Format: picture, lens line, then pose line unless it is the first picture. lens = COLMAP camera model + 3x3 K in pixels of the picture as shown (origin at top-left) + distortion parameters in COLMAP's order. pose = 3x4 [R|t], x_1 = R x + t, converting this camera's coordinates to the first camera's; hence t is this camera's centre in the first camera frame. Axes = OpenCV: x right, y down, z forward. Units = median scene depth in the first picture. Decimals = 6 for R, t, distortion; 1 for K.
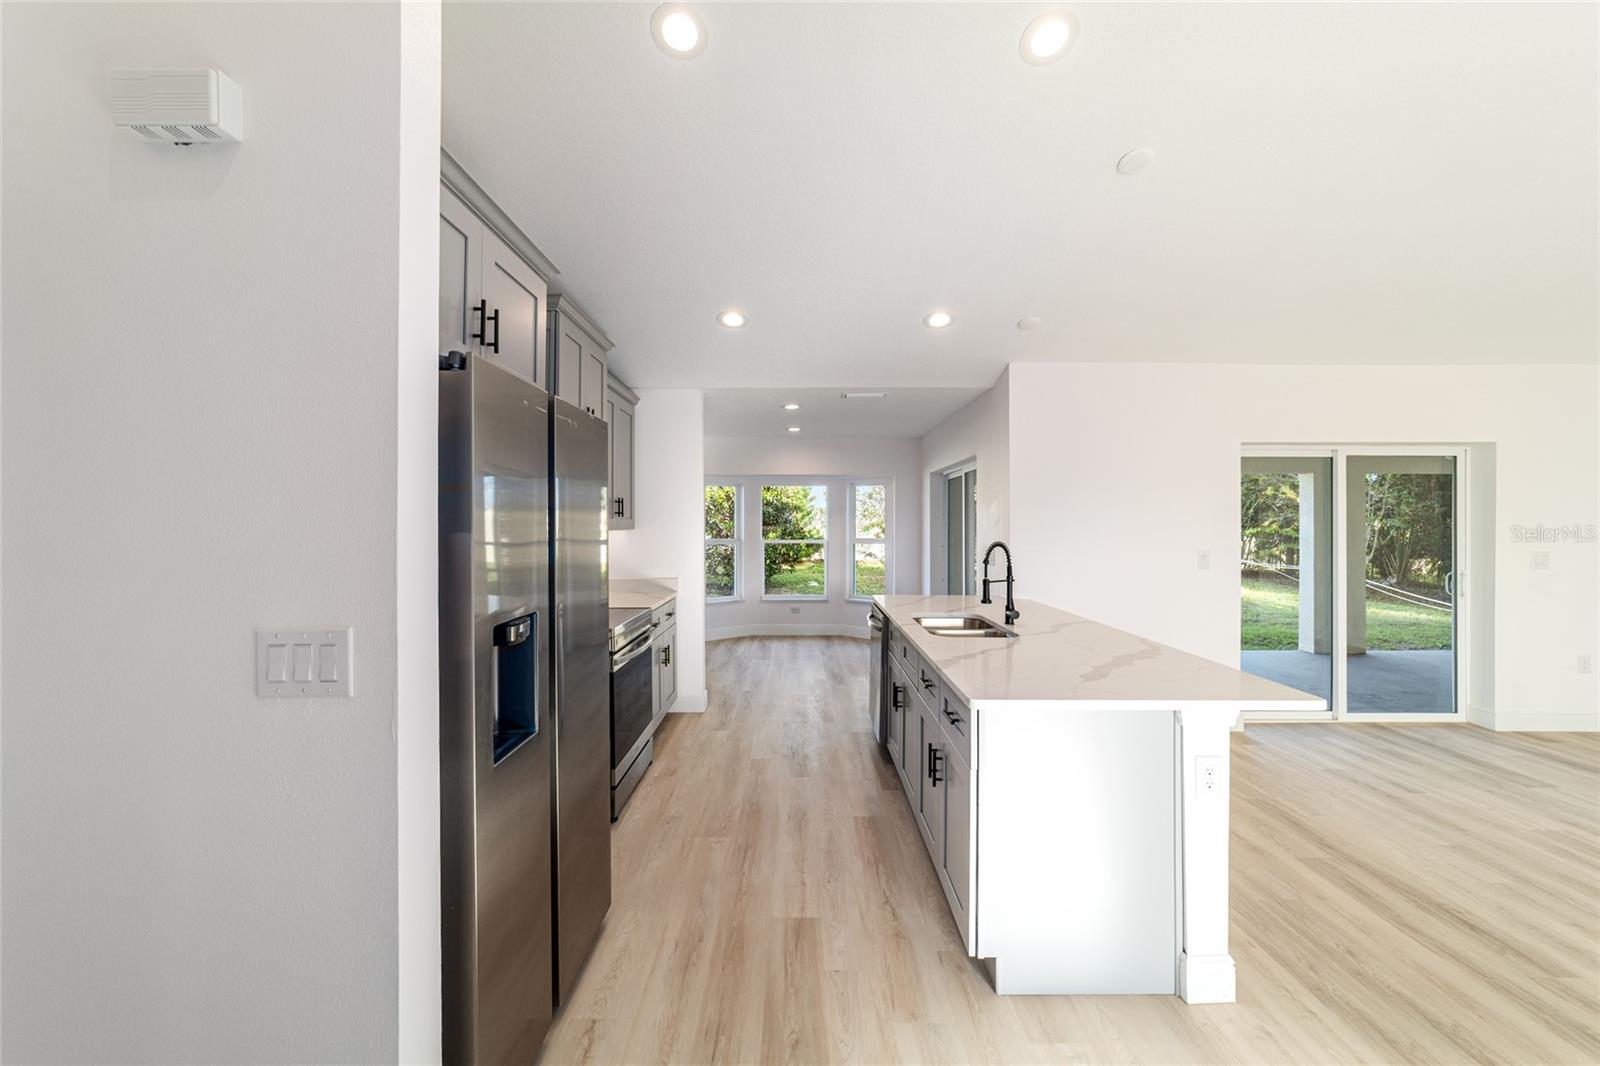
lens RADIAL K [[612.8, 0, 798.1], [0, 612.8, 526.1], [0, 0, 1]] dist [-0.015043, 0.008783]
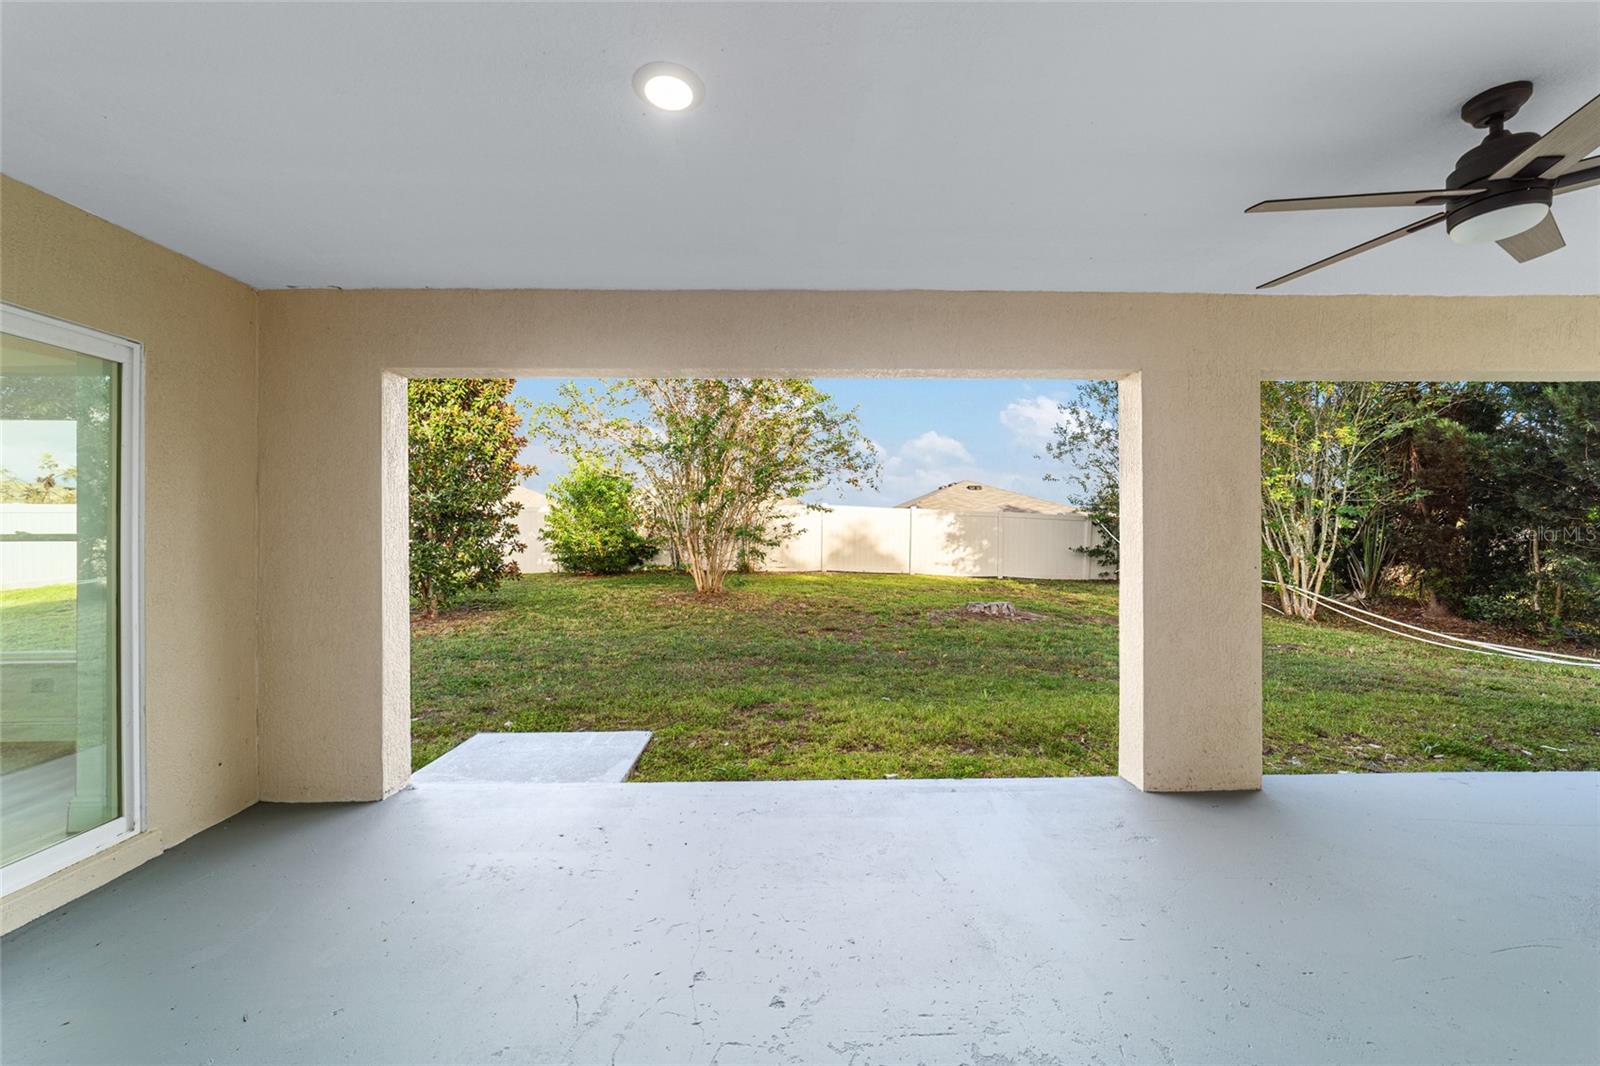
lens RADIAL K [[610.7, 0, 785.0], [0, 610.7, 534.5], [0, 0, 1]] dist [-0.010899, 0.000060]
pose [[0.999992, -0.003471, 0.002213, 0.286064], [0.003467, 0.999992, 0.001733, 0.012410], [-0.002219, -0.001725, 0.999996, 0.277531]]
